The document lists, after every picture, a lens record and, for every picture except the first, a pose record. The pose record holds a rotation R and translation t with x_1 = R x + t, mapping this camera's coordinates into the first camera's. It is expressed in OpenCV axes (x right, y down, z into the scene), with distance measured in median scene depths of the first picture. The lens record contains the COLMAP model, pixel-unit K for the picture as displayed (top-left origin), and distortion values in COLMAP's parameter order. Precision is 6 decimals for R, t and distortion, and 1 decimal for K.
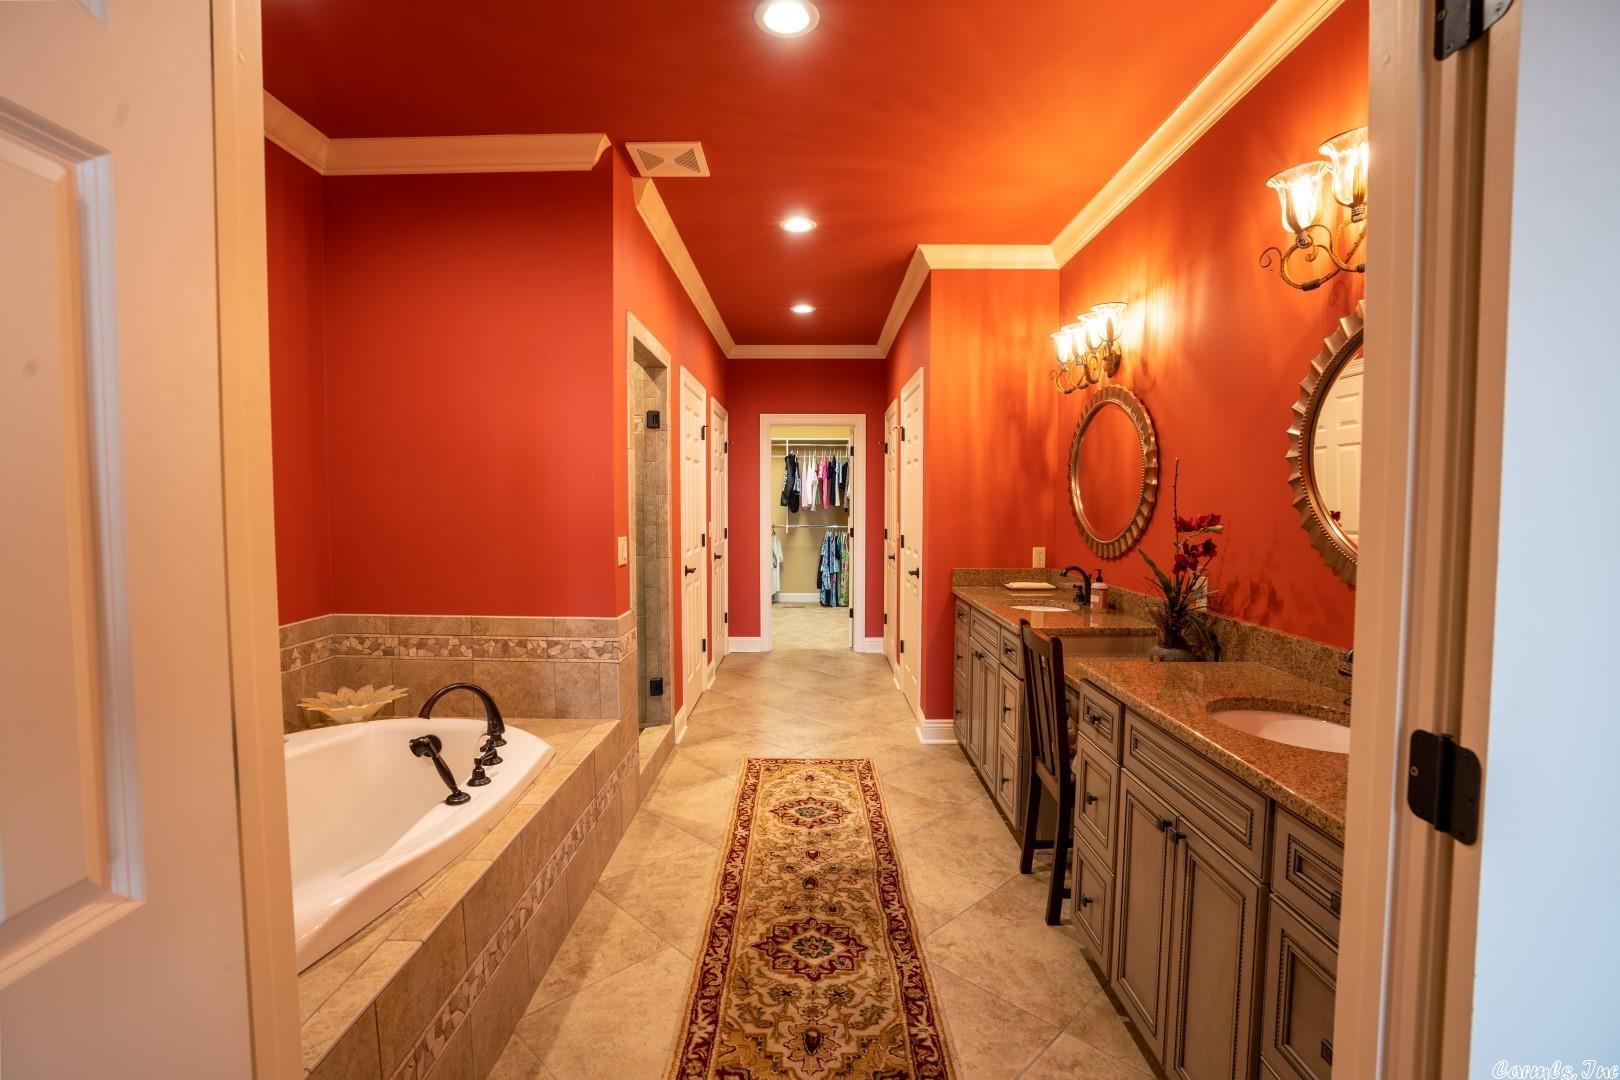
lens RADIAL K [[750.6, 0, 807.9], [0, 750.6, 543.2], [0, 0, 1]] dist [-0.025938, 0.001163]
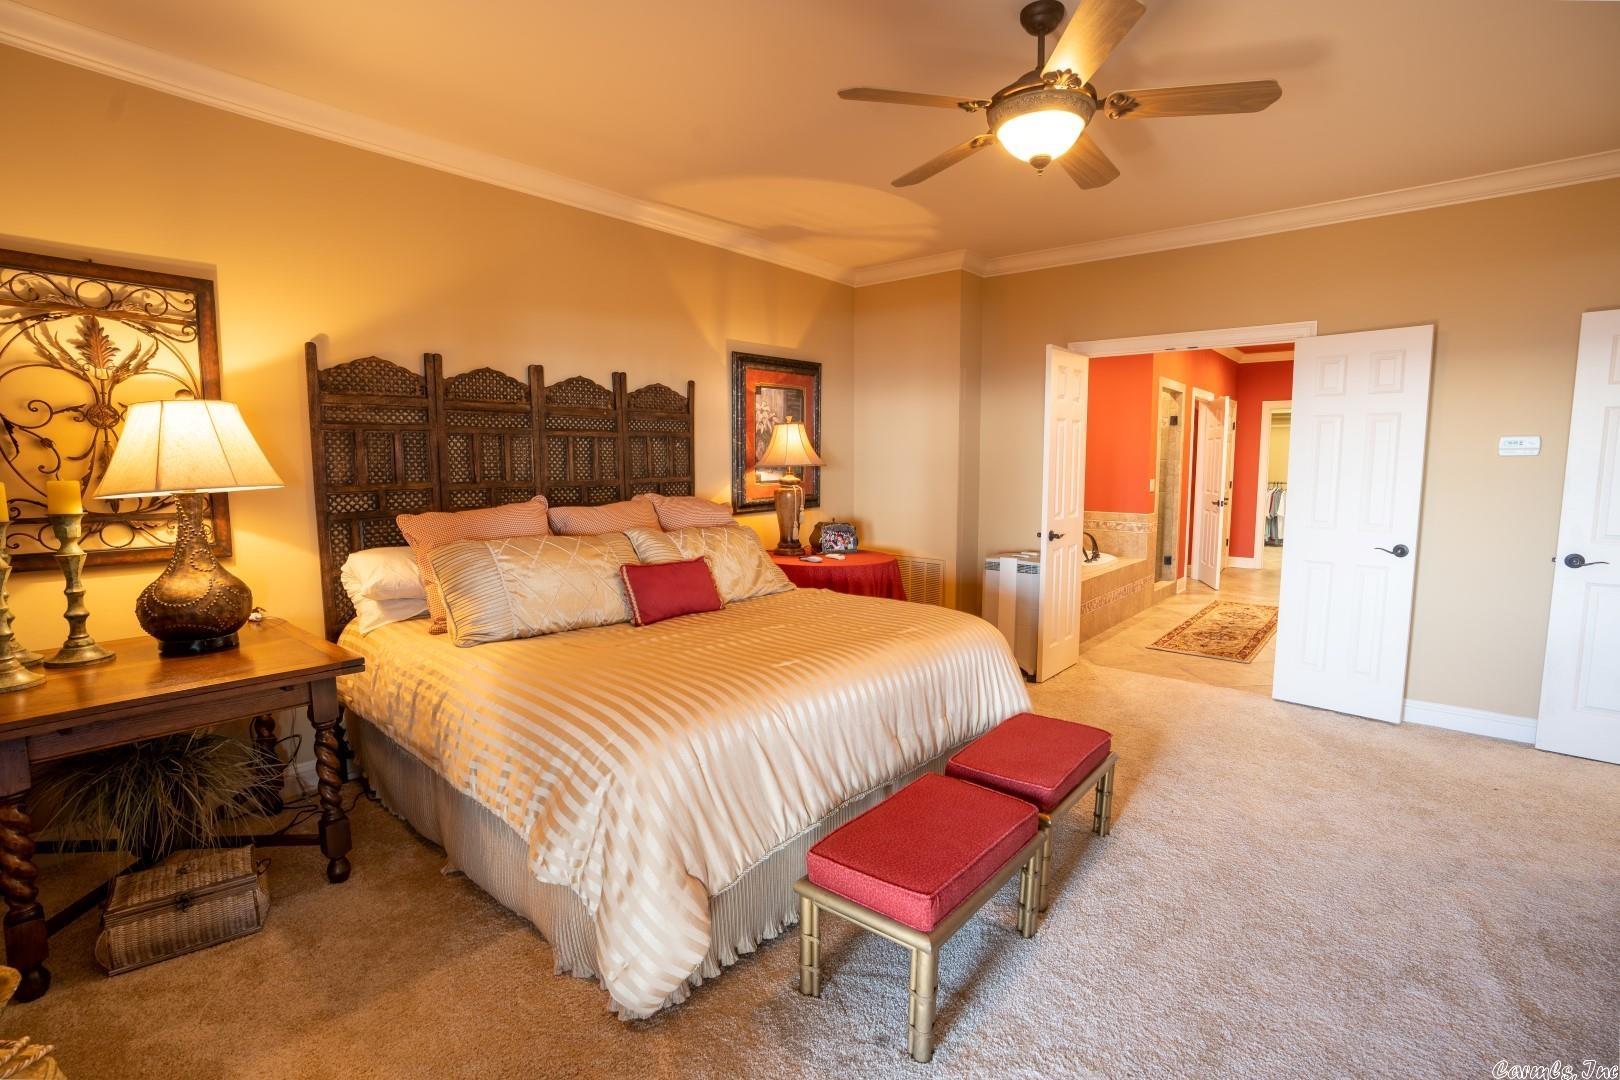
lens RADIAL K [[750.6, 0, 807.7], [0, 750.6, 541.7], [0, 0, 1]] dist [-0.025938, 0.001163]
pose [[0.774430, 0.067103, -0.629091, 0.288133], [-0.032740, 0.997277, 0.066074, 0.049025], [0.631812, -0.030573, 0.774519, -1.078523]]
